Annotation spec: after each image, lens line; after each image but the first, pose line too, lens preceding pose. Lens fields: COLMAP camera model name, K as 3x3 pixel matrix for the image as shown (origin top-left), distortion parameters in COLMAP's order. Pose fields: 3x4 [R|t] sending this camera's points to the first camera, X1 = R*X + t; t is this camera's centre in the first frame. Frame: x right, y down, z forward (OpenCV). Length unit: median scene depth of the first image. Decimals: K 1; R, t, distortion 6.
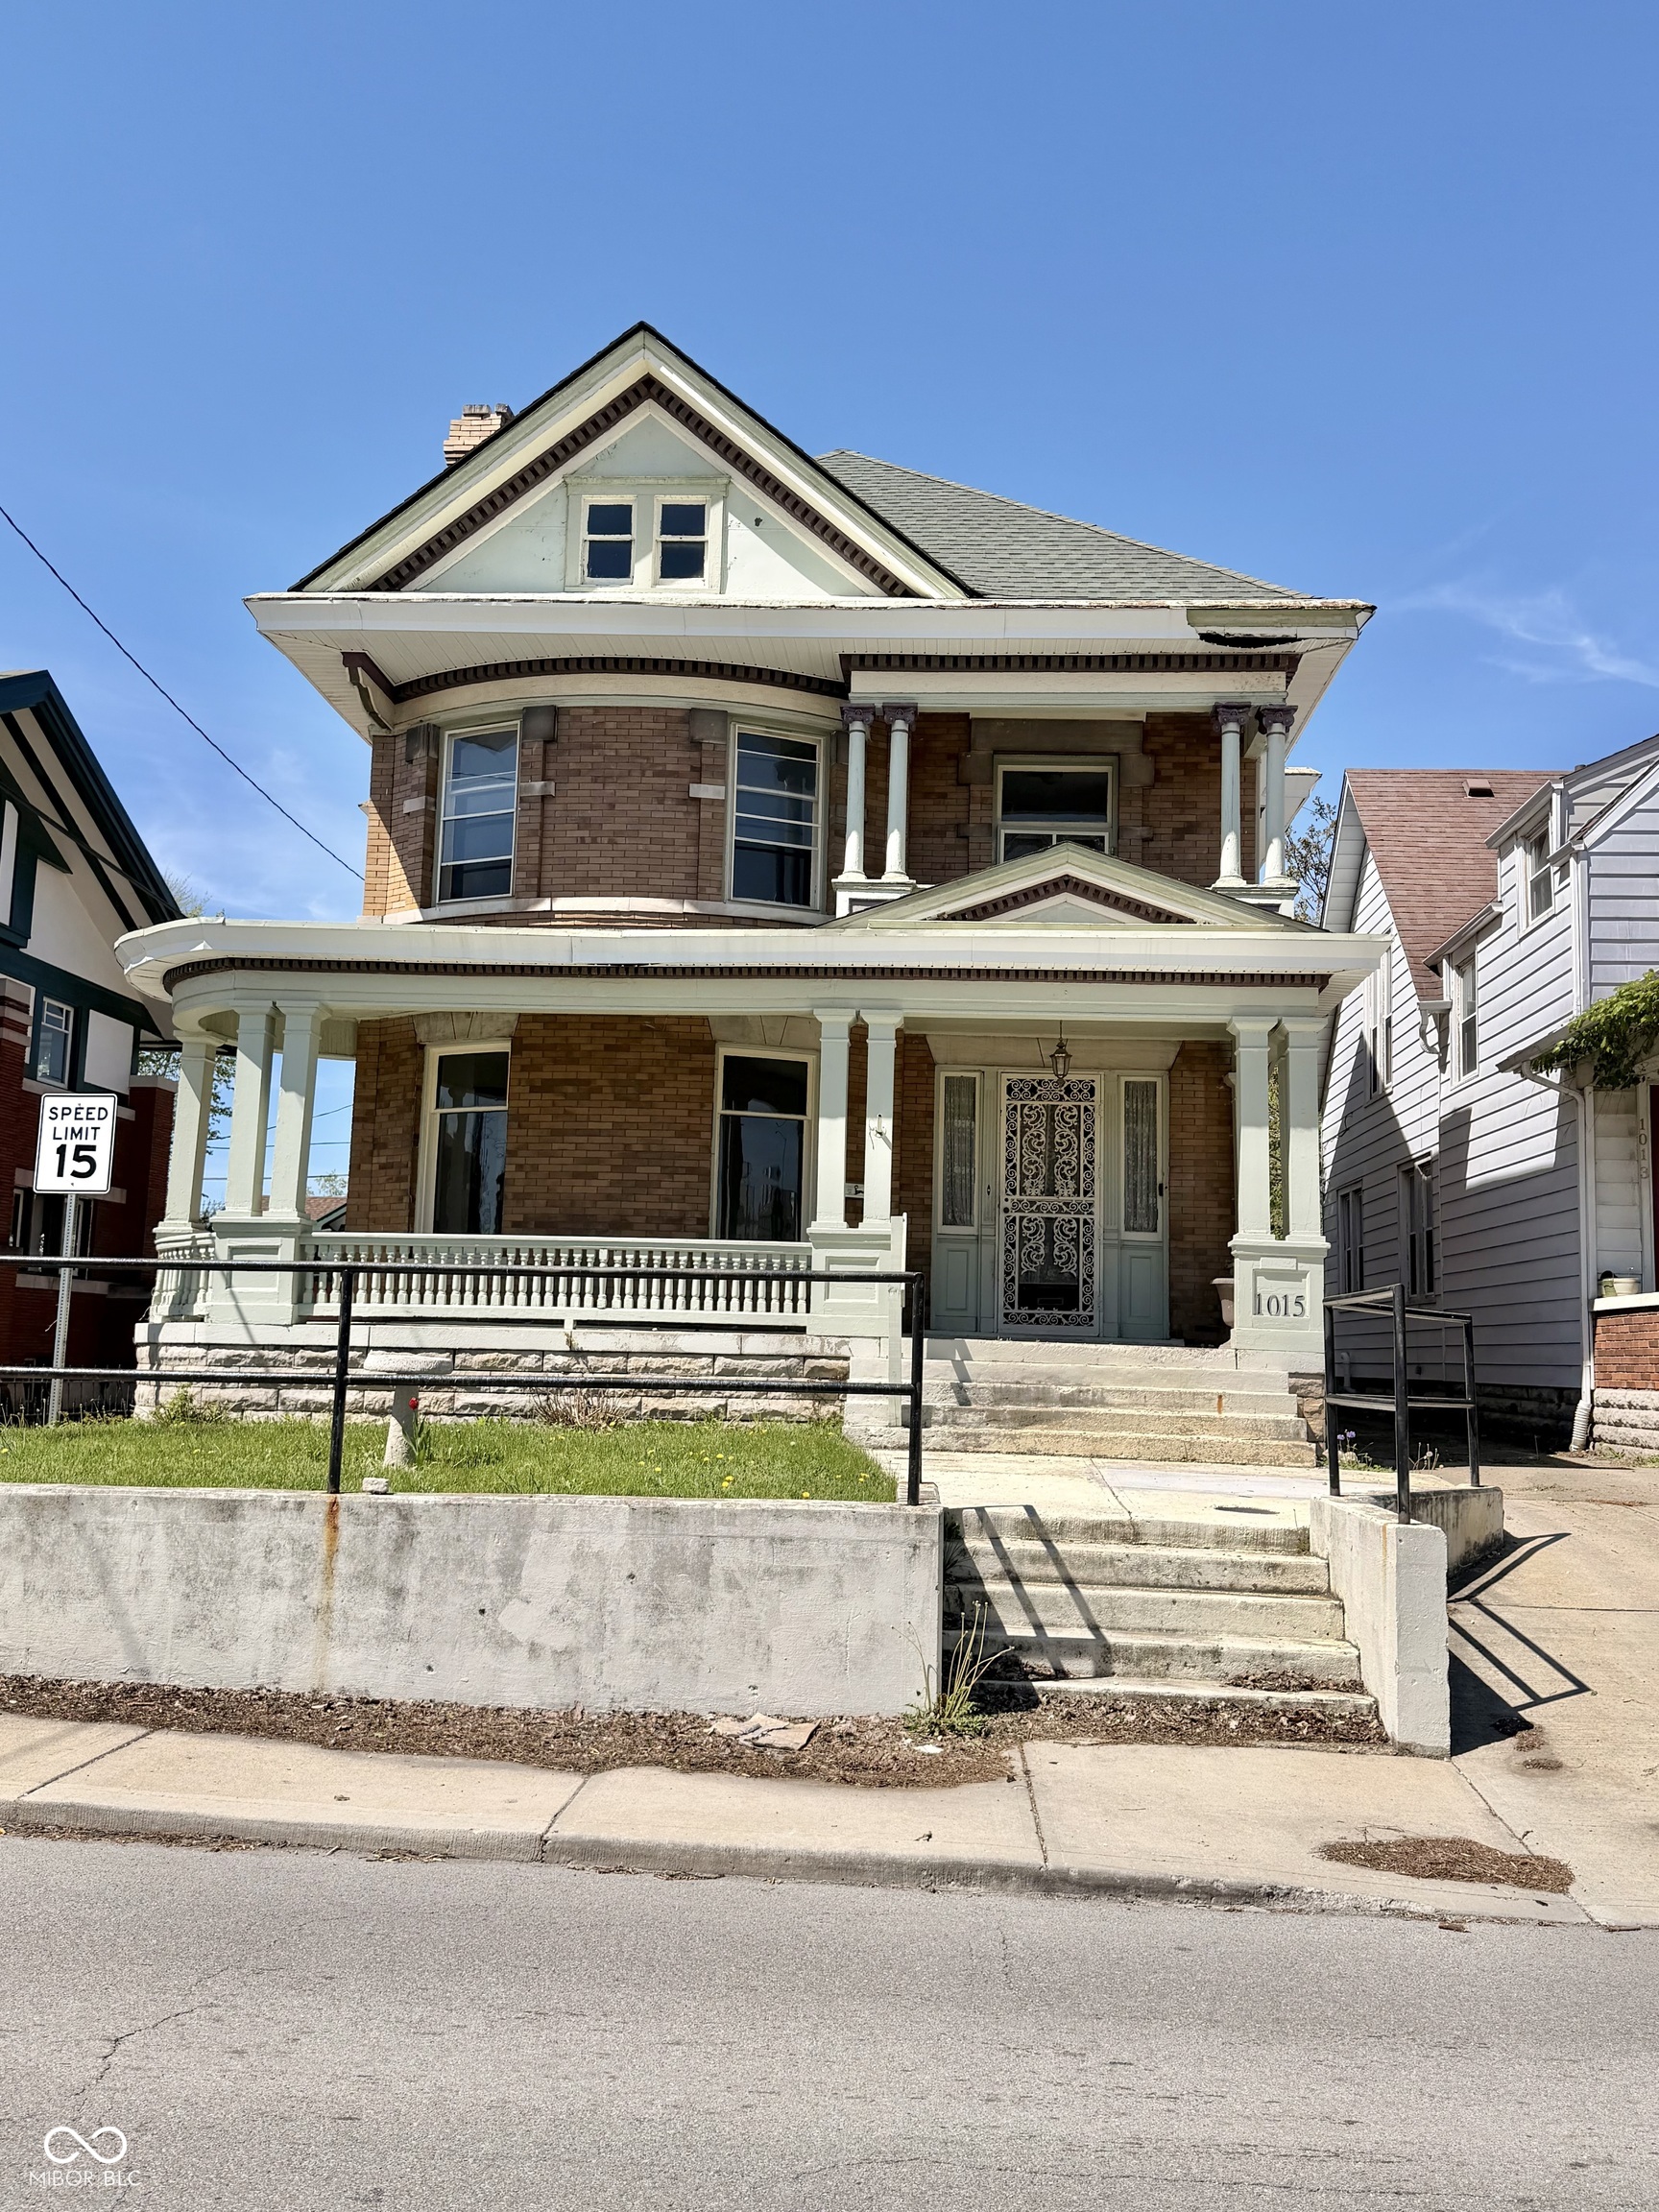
lens RADIAL K [[1797.2, 0, 838.2], [0, 1797.2, 1115.3], [0, 0, 1]] dist [0.109234, -0.003356]
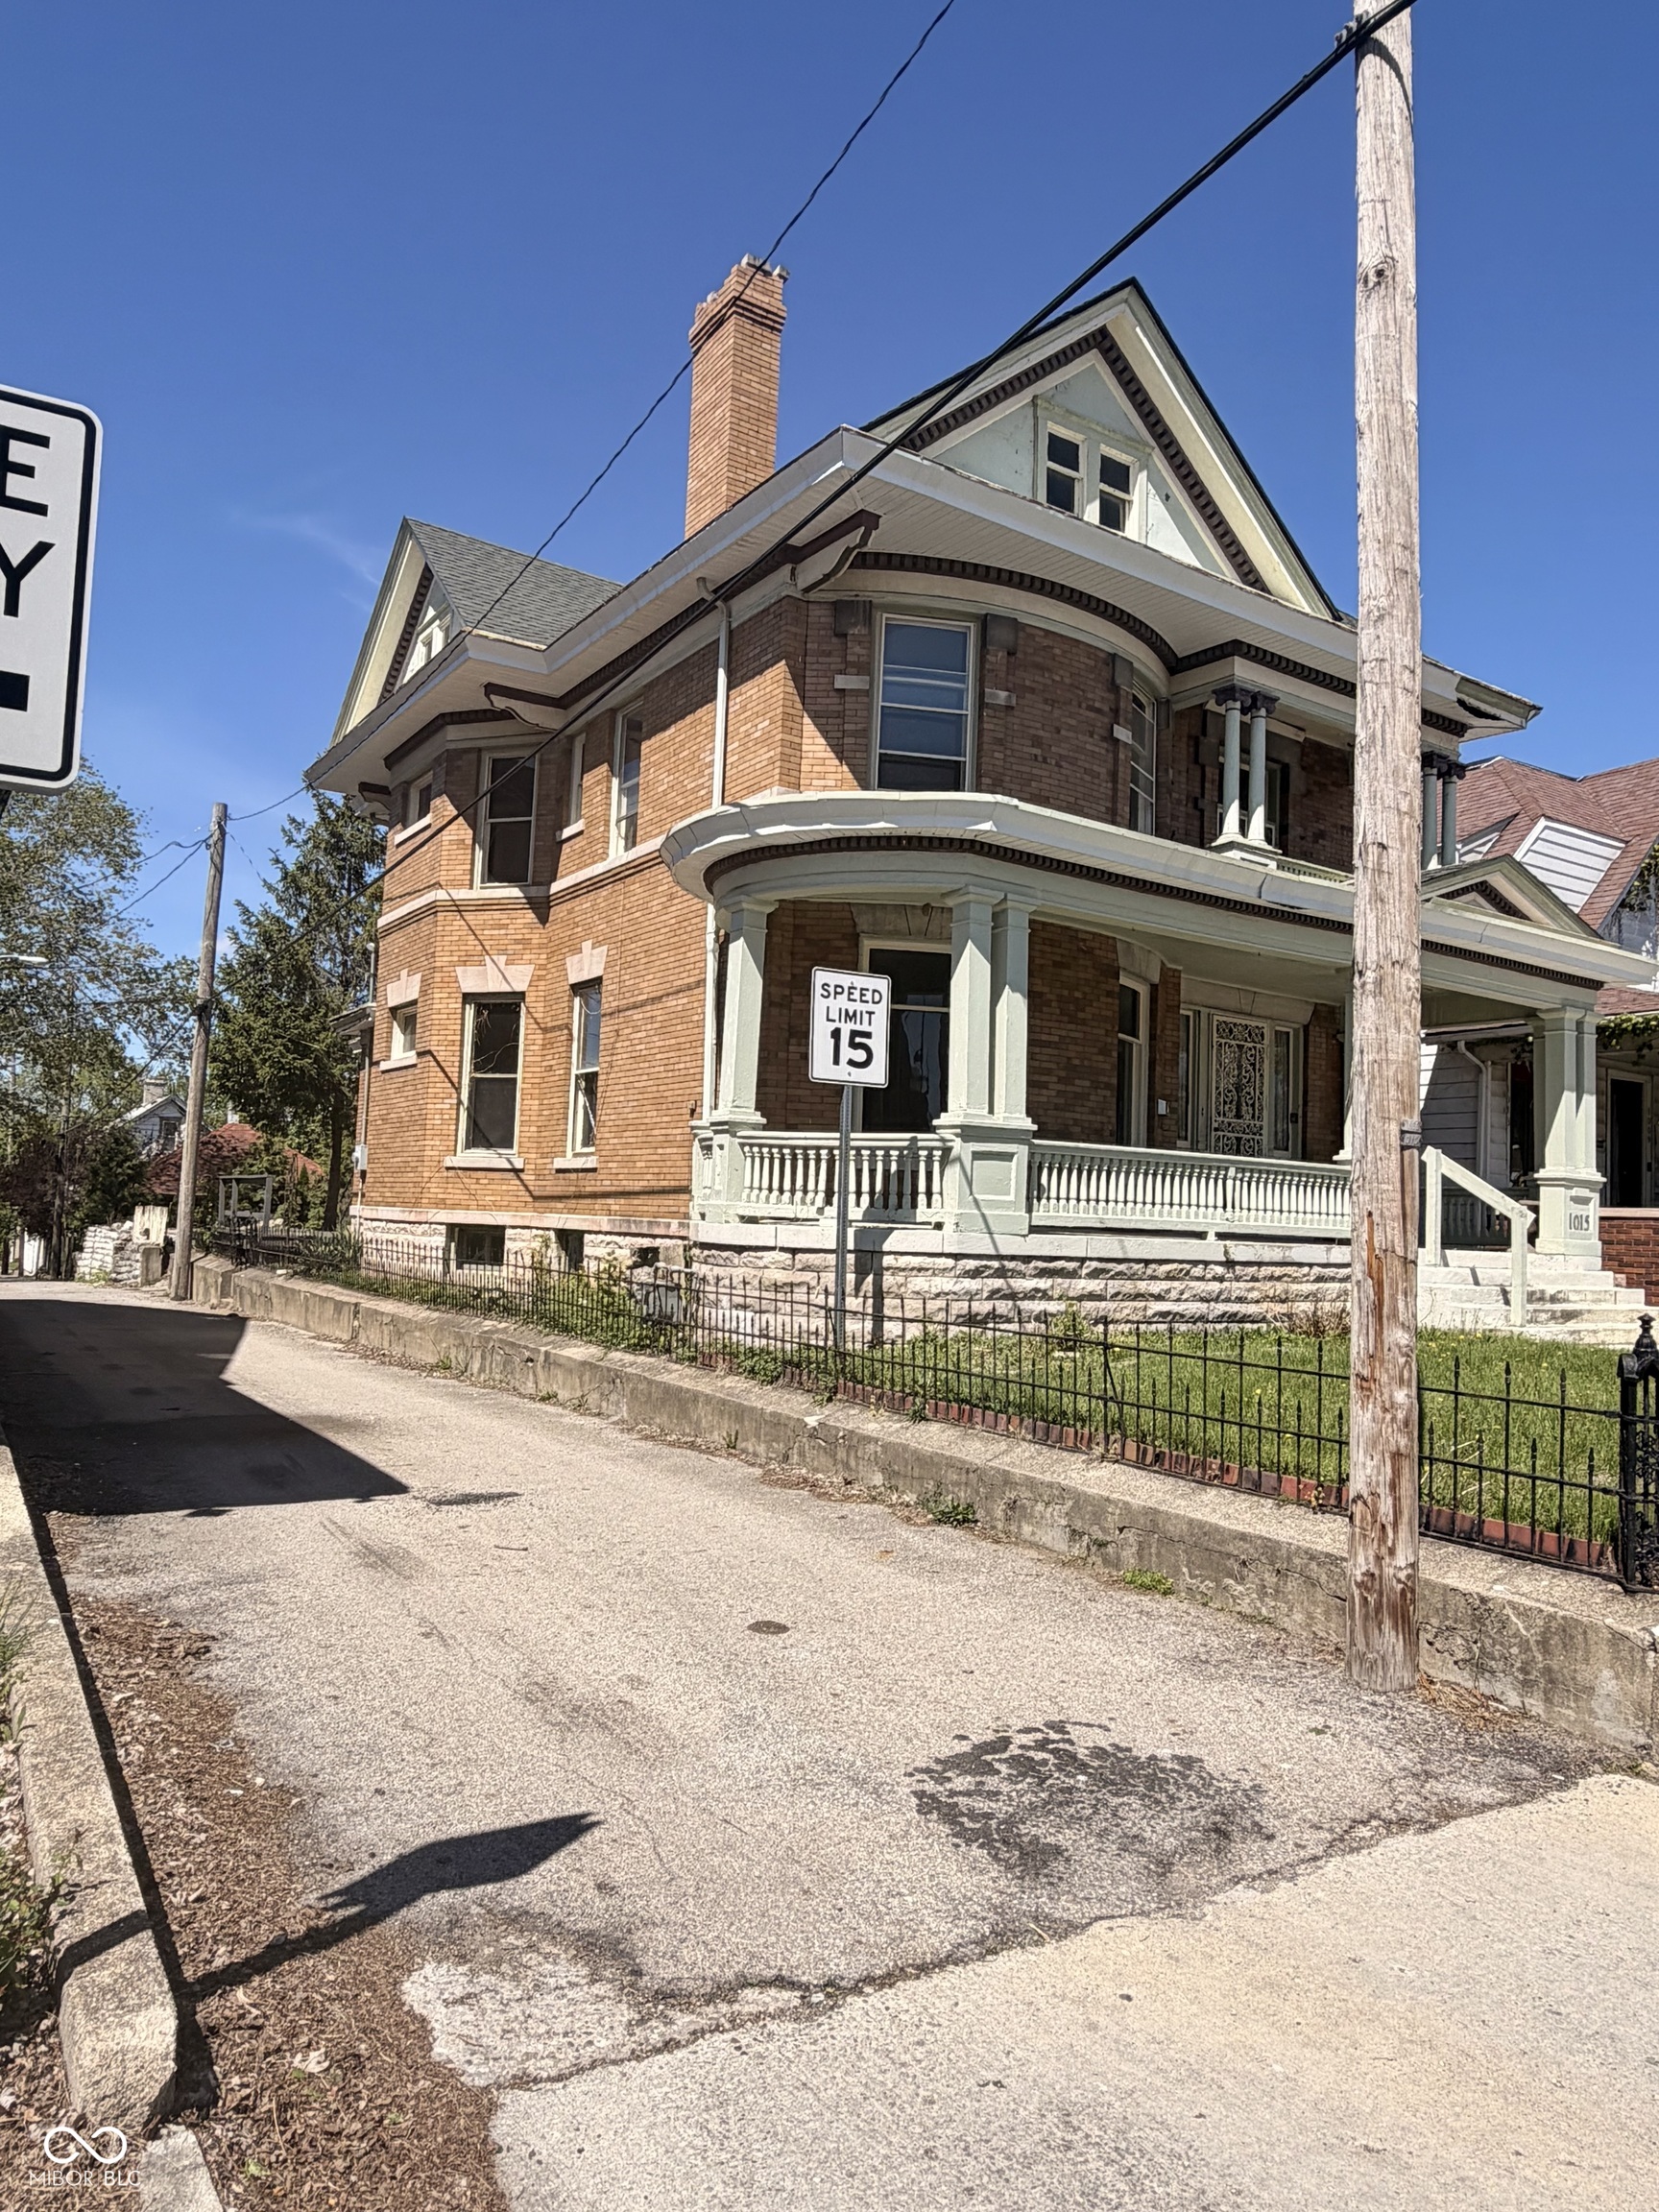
lens RADIAL K [[1489.8, 0, 824.9], [0, 1489.8, 1108.7], [0, 0, 1]] dist [0.005393, 0.002967]
pose [[0.797665, 0.050993, 0.600942, -0.855612], [-0.098776, 0.994010, 0.046764, 0.021751], [-0.594957, -0.096661, 0.797924, 0.432086]]
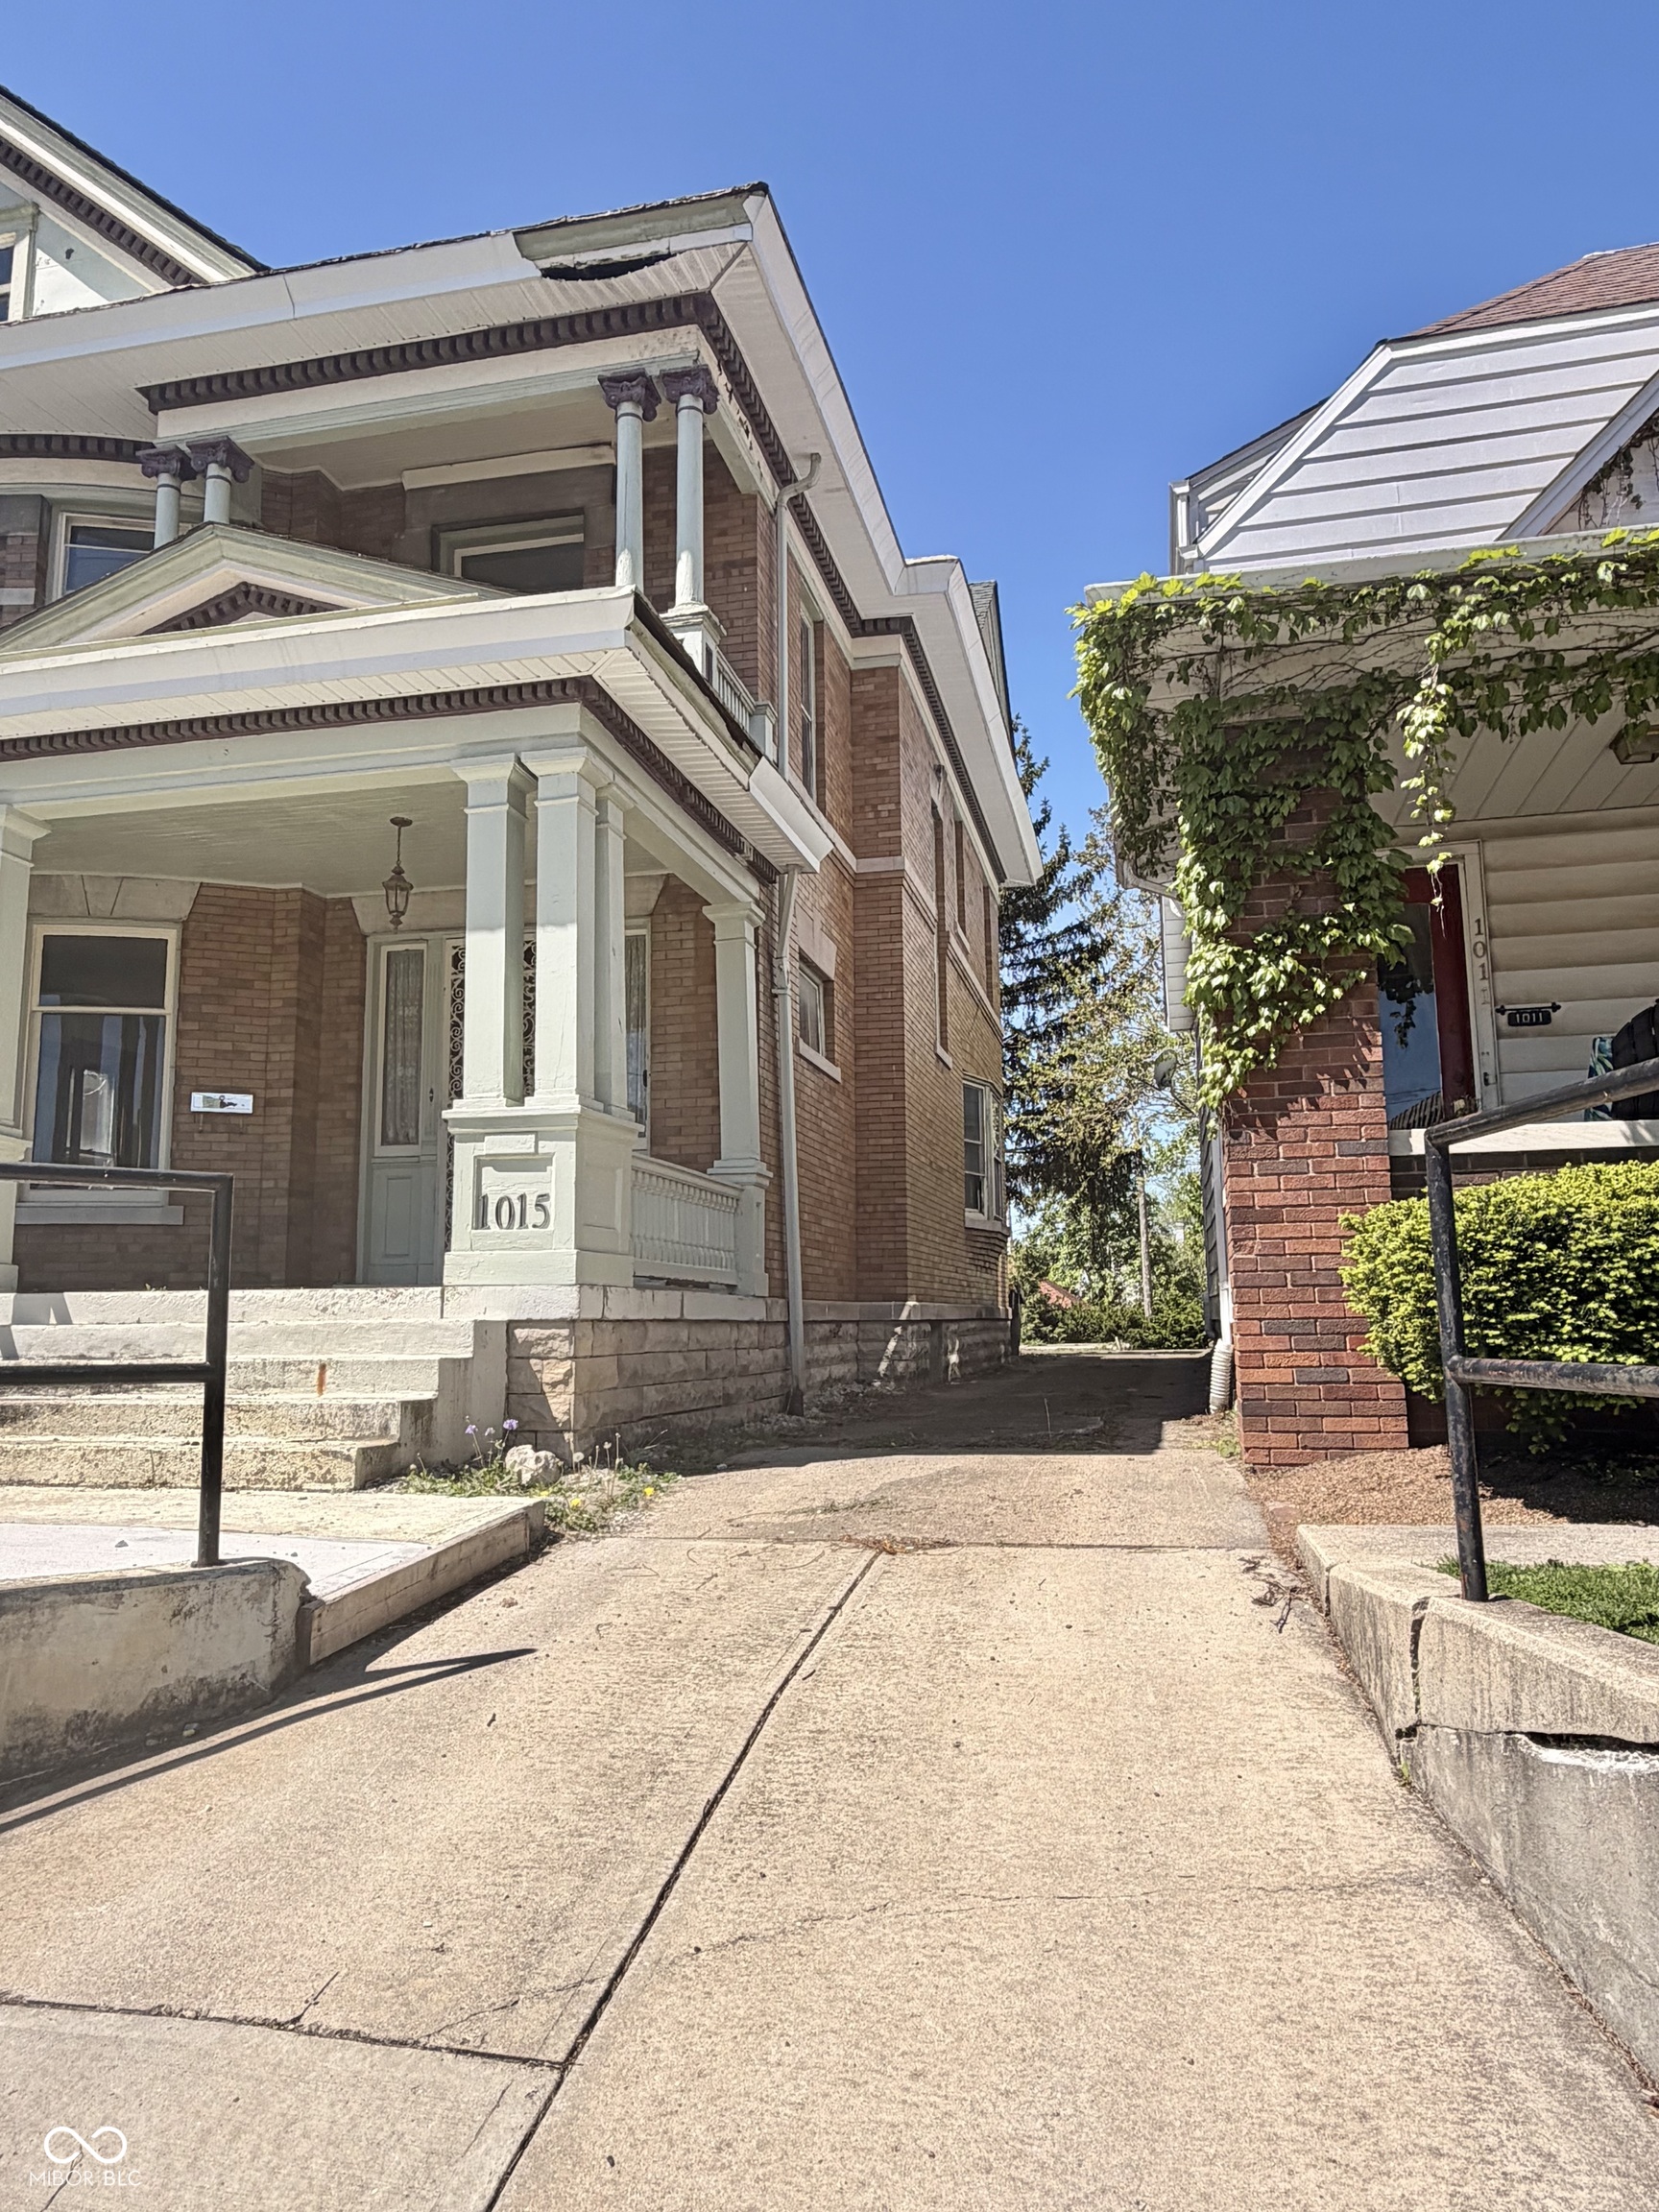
lens RADIAL K [[1489.8, 0, 826.2], [0, 1489.8, 1098.6], [0, 0, 1]] dist [0.005393, 0.002967]
pose [[0.985285, -0.064249, -0.158384, 0.413559], [0.061153, 0.997831, -0.024348, 0.082129], [0.159605, 0.014304, 0.987077, 0.497526]]
